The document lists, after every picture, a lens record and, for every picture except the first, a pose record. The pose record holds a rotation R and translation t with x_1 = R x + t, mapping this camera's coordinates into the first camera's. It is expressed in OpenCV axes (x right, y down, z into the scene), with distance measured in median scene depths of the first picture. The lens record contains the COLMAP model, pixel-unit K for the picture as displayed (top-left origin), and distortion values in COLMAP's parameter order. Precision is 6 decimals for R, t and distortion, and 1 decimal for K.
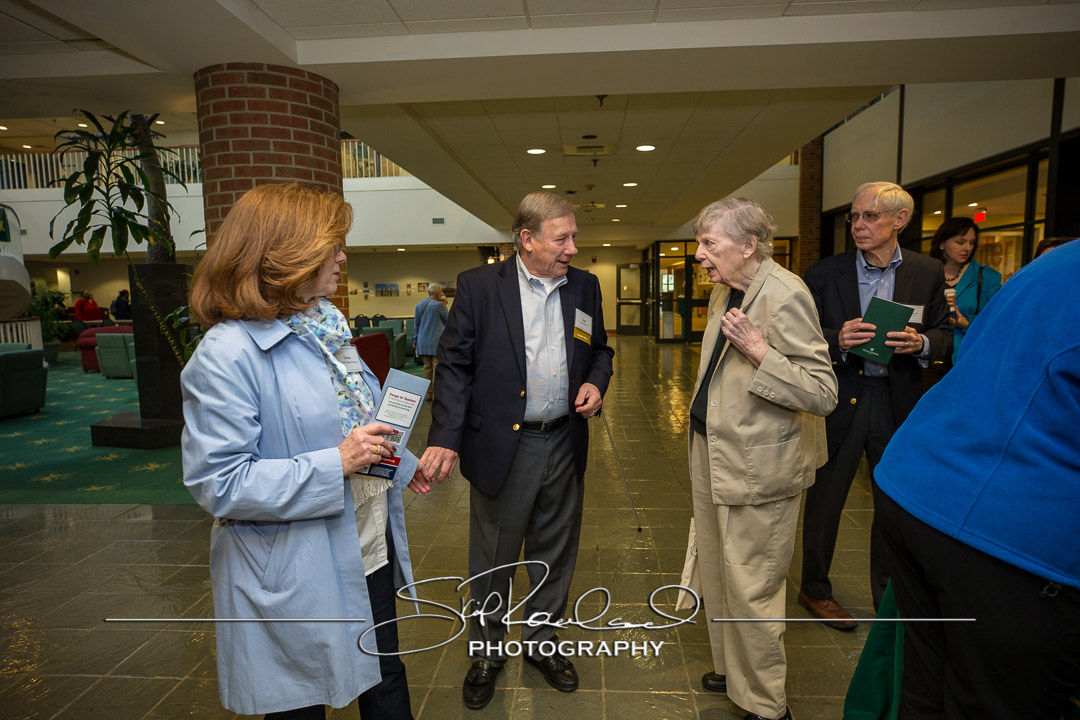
lens RADIAL K [[636.0, 0, 544.0], [0, 636.0, 340.3], [0, 0, 1]] dist [0.024114, 0.001542]
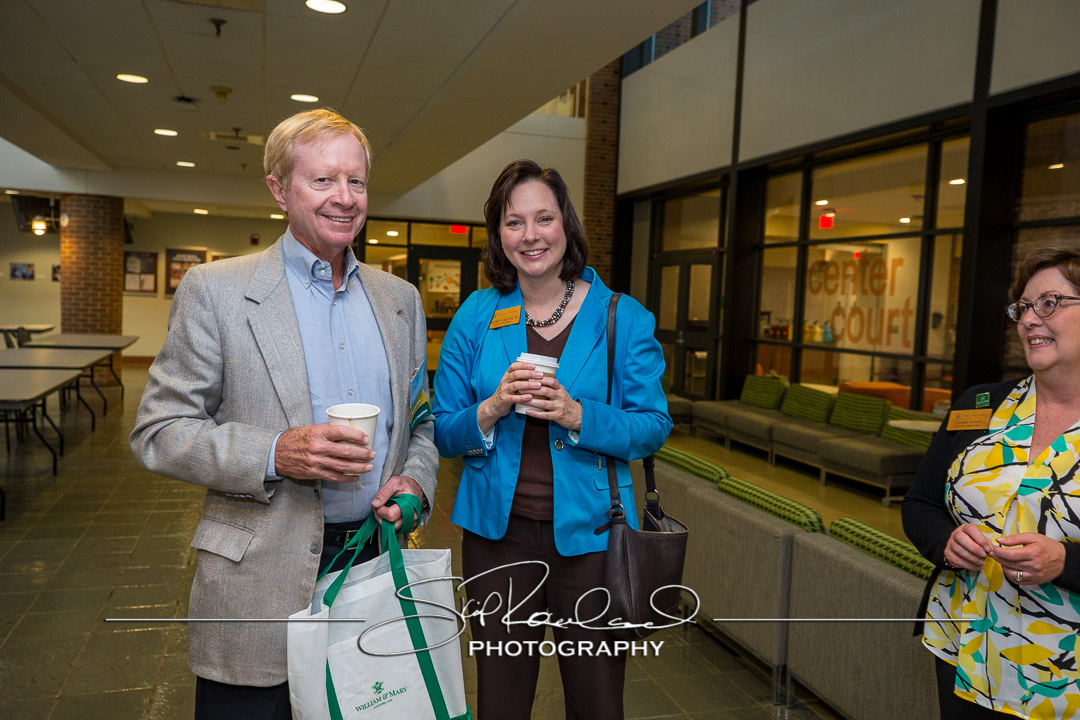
lens RADIAL K [[956.7, 0, 539.9], [0, 956.7, 336.4], [0, 0, 1]] dist [0.053100, 0.001624]
pose [[0.936519, 0.042335, 0.348051, 0.038591], [-0.029999, 0.998719, -0.040759, -0.019162], [-0.349331, 0.027731, 0.936589, 0.159365]]
